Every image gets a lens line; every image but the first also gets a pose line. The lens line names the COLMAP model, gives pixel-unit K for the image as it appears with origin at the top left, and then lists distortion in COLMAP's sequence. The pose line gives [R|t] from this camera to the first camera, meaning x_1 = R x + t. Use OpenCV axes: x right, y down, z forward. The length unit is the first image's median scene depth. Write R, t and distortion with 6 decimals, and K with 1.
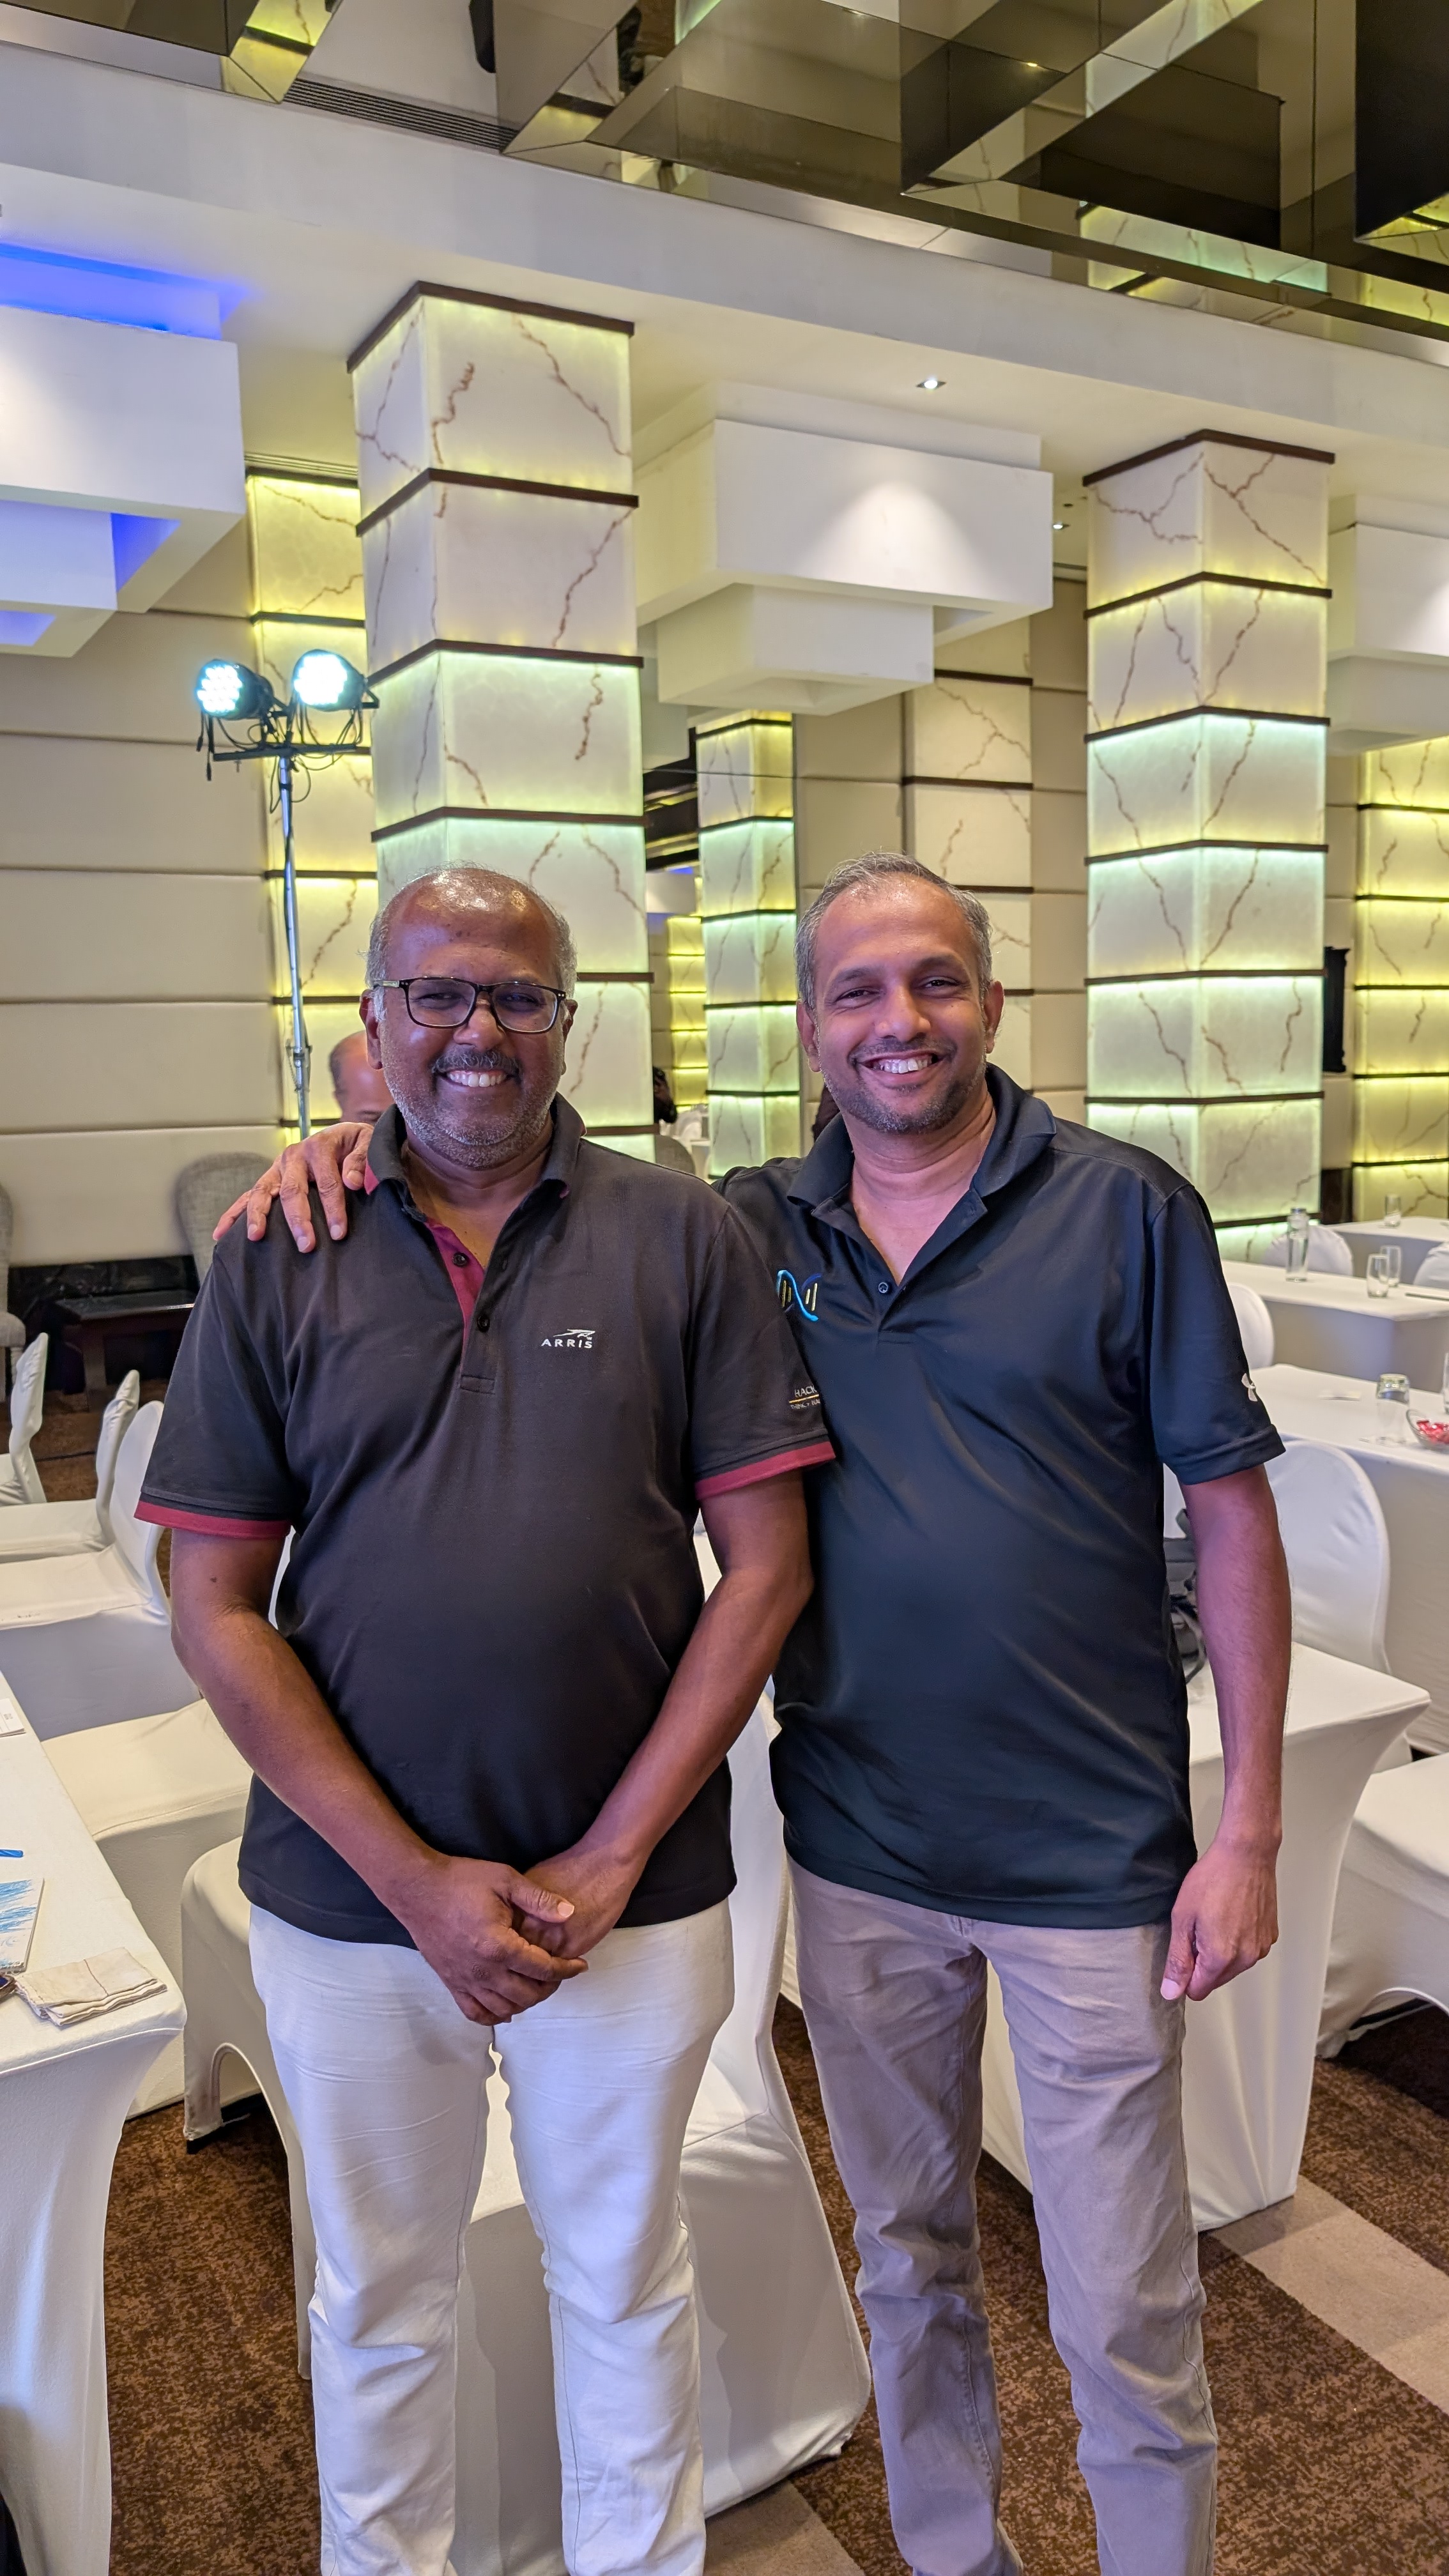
lens RADIAL K [[1867.0, 0, 743.0], [0, 1867.0, 1277.2], [0, 0, 1]] dist [0.006274, -0.004401]
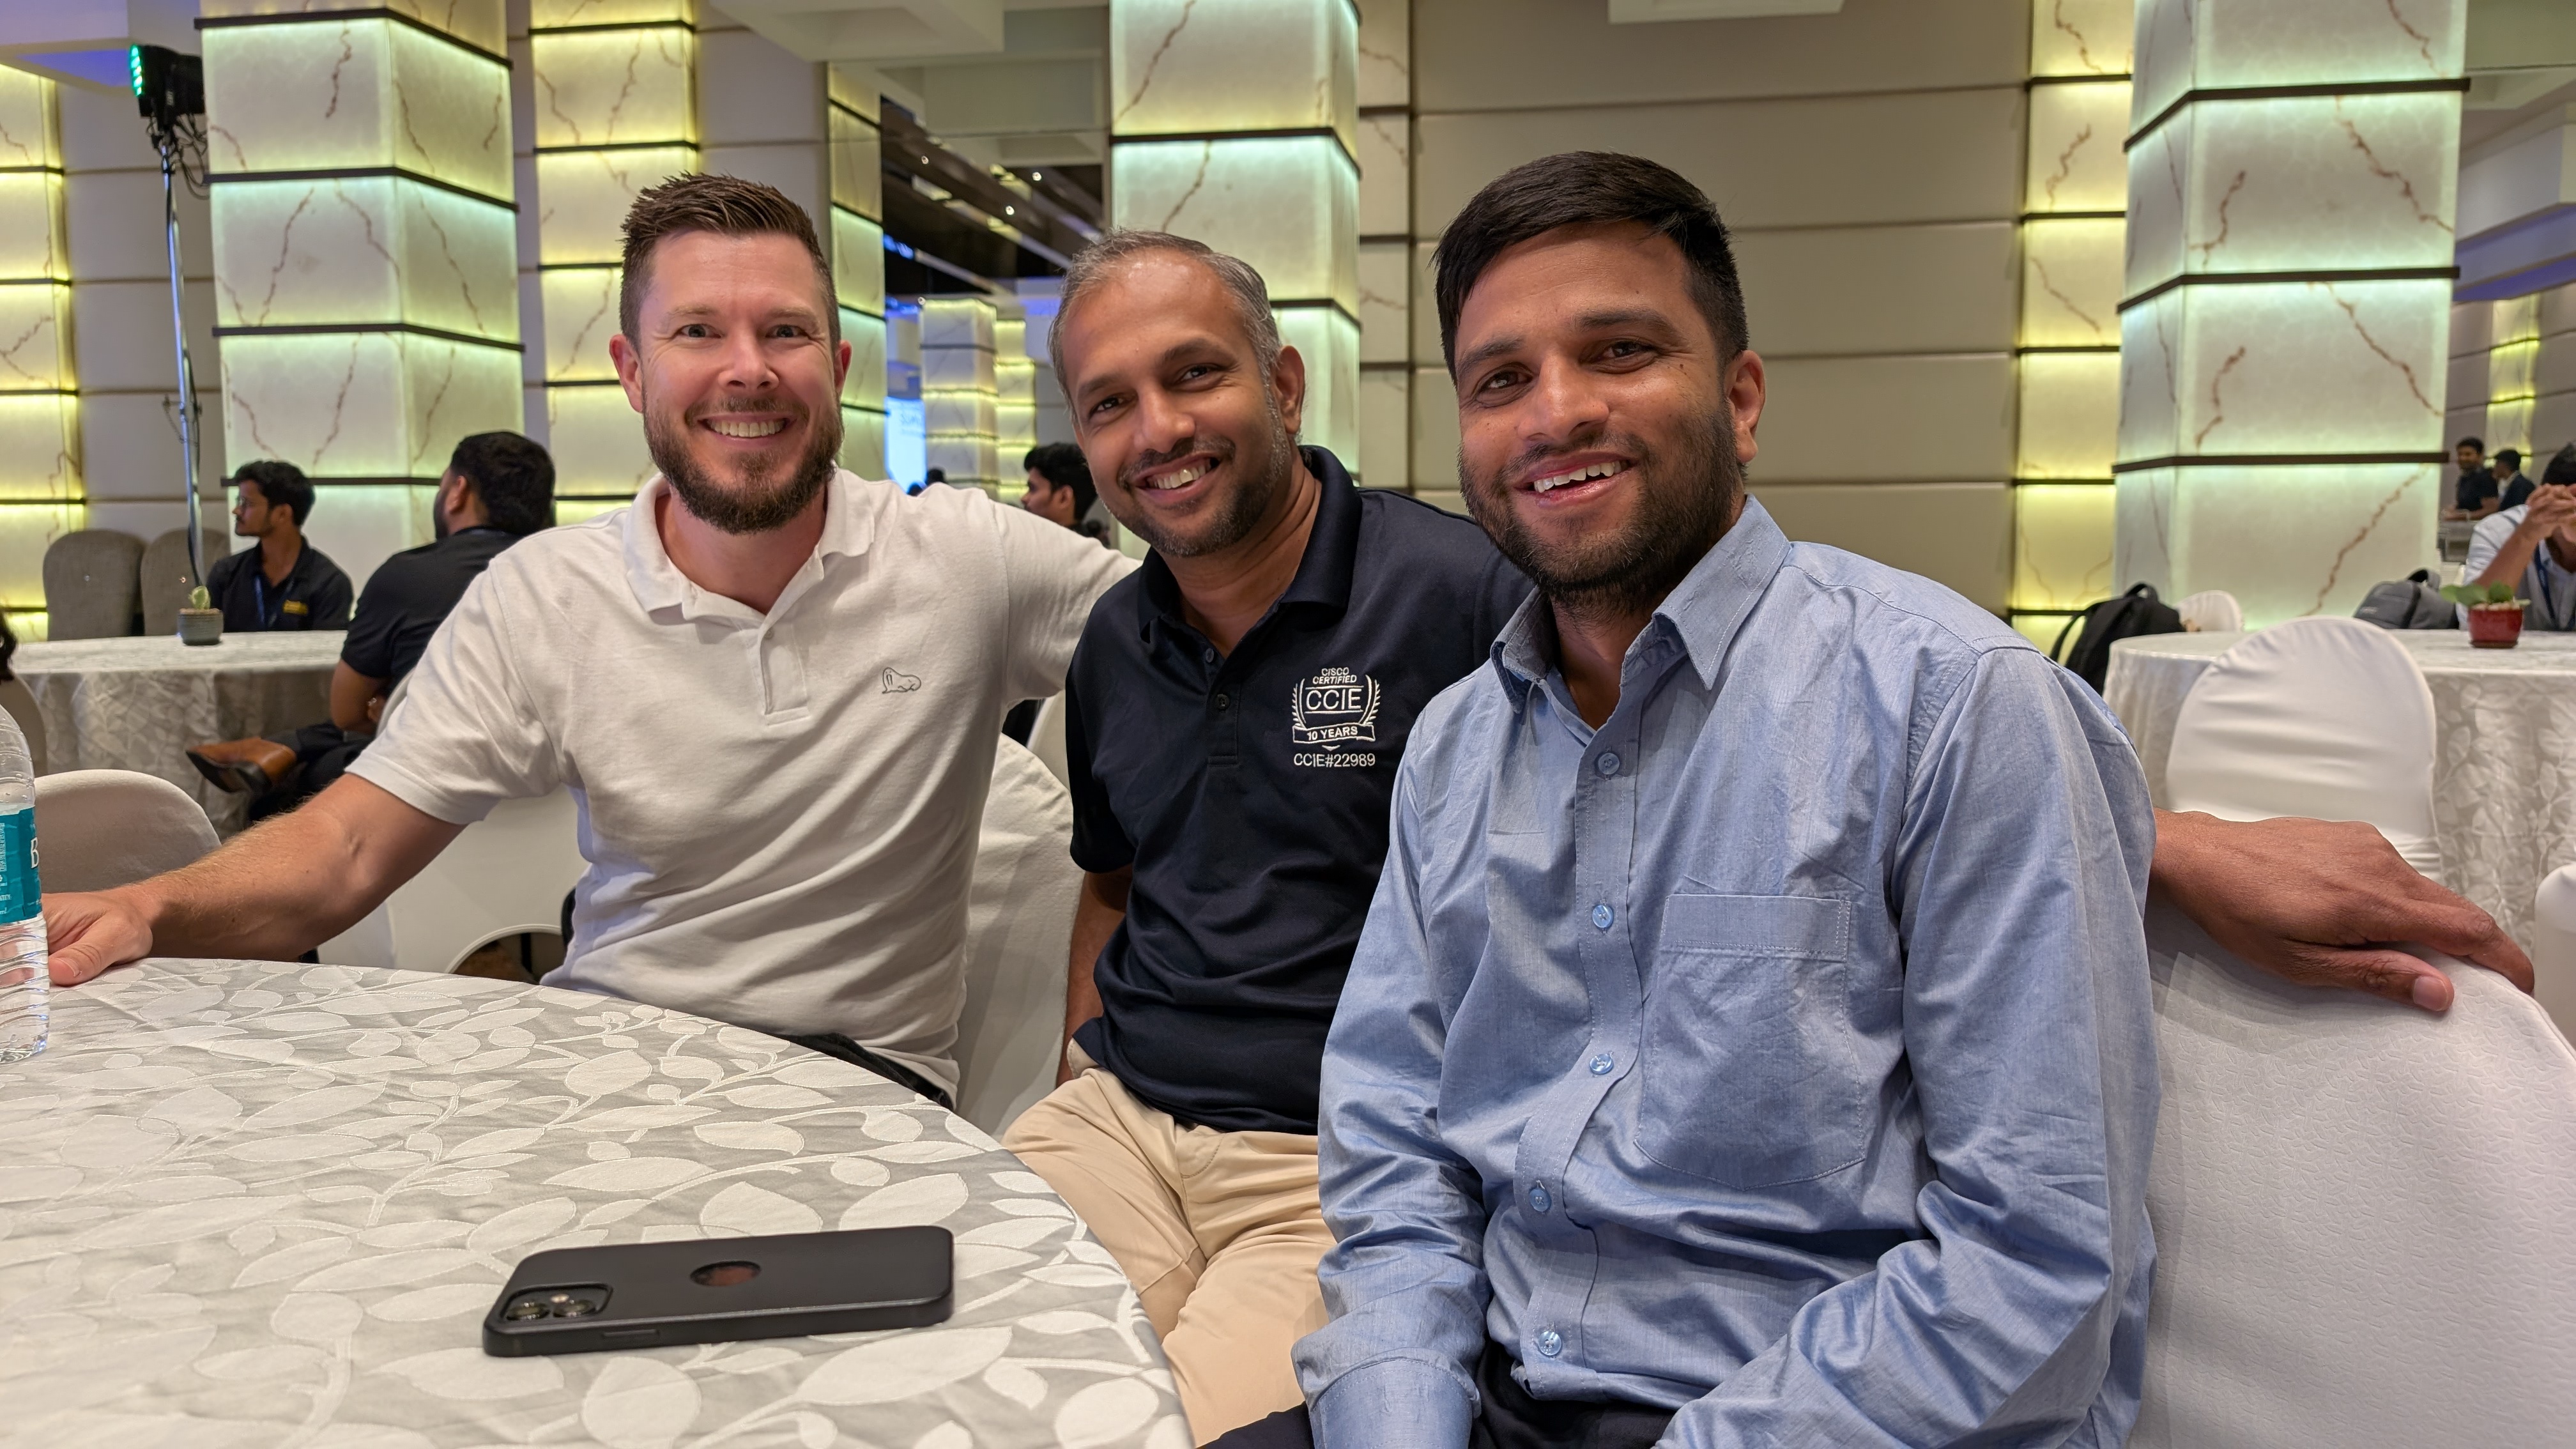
lens RADIAL K [[1867.0, 0, 1284.0], [0, 1867.0, 731.5], [0, 0, 1]] dist [0.006274, -0.004401]
pose [[0.775781, 0.078543, -0.626095, 0.992737], [-0.092784, 0.995637, 0.009936, 0.000318], [0.624144, 0.050384, 0.779683, 0.545249]]
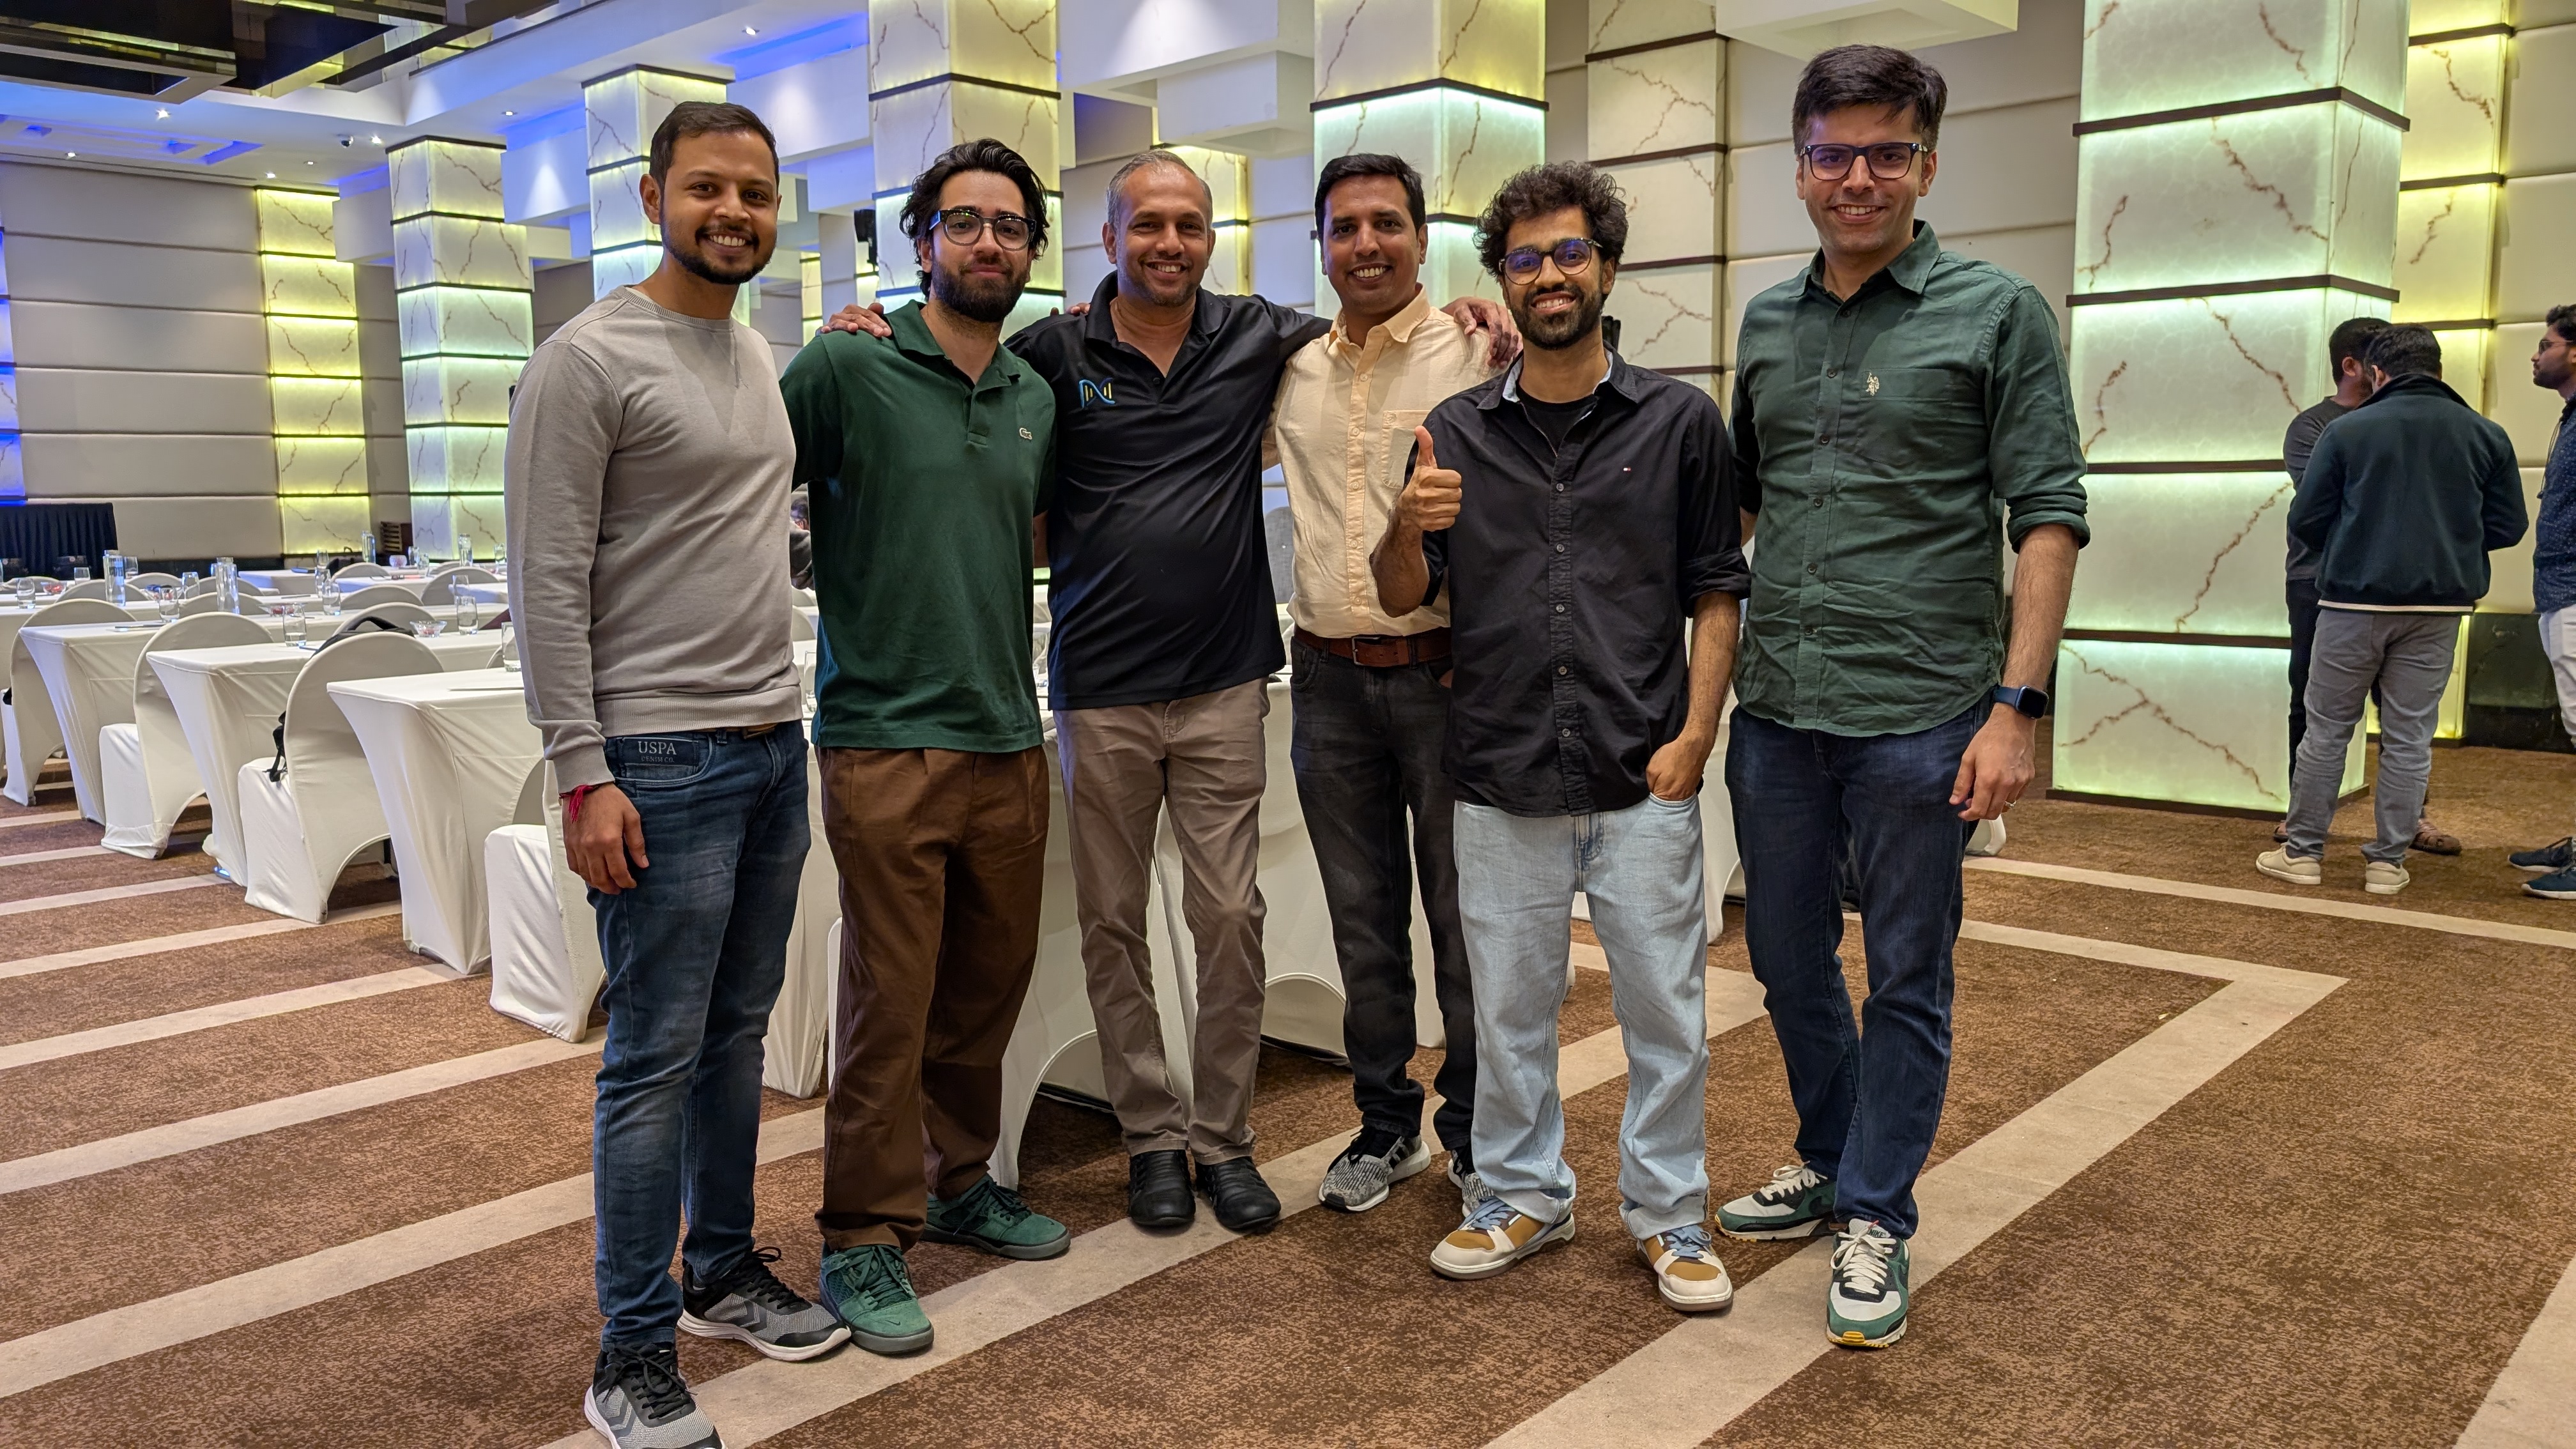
lens RADIAL K [[1867.0, 0, 1291.6], [0, 1867.0, 717.7], [0, 0, 1]] dist [0.006274, -0.004401]
pose [[0.300985, 0.129866, -0.944745, 1.554358], [-0.118236, 0.988122, 0.098160, -0.079857], [0.946271, 0.082158, 0.312765, 0.833747]]
